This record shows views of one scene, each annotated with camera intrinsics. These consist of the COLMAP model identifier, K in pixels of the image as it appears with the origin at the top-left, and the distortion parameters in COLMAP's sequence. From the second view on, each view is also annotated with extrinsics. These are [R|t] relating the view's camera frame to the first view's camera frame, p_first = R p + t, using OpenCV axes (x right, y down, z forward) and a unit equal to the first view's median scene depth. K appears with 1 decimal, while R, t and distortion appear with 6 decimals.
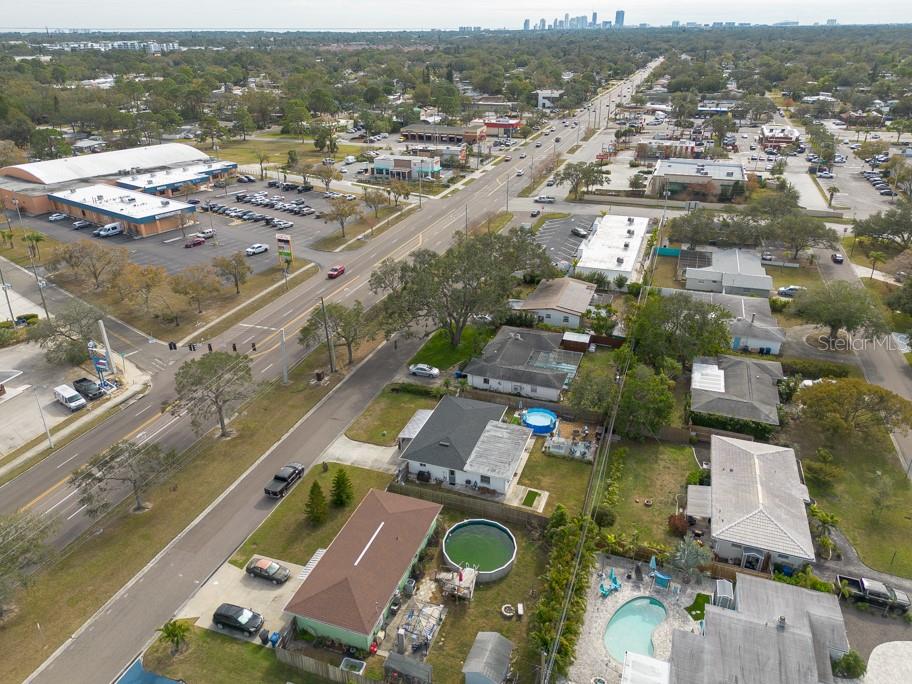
lens RADIAL K [[645.9, 0, 456.0], [0, 645.9, 342.0], [0, 0, 1]] dist [0.081056, -0.086792]
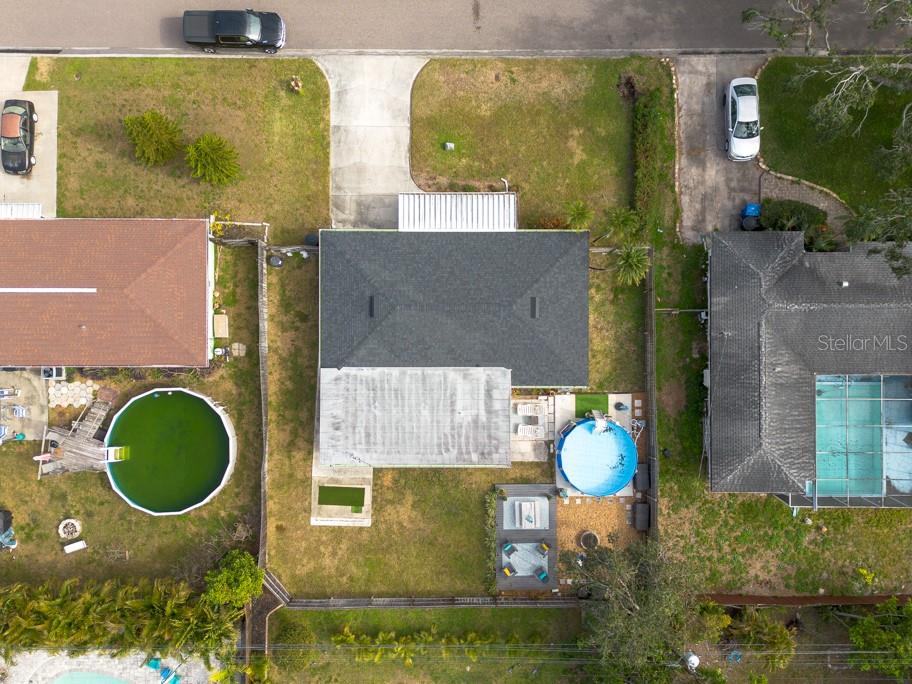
lens RADIAL K [[707.6, 0, 455.5], [0, 707.6, 361.8], [0, 0, 1]] dist [0.095360, -0.108186]
pose [[0.332677, 0.943003, -0.008412, 0.029648], [-0.409573, 0.152515, 0.899438, -0.219514], [0.849456, -0.295777, 0.436967, 0.553194]]
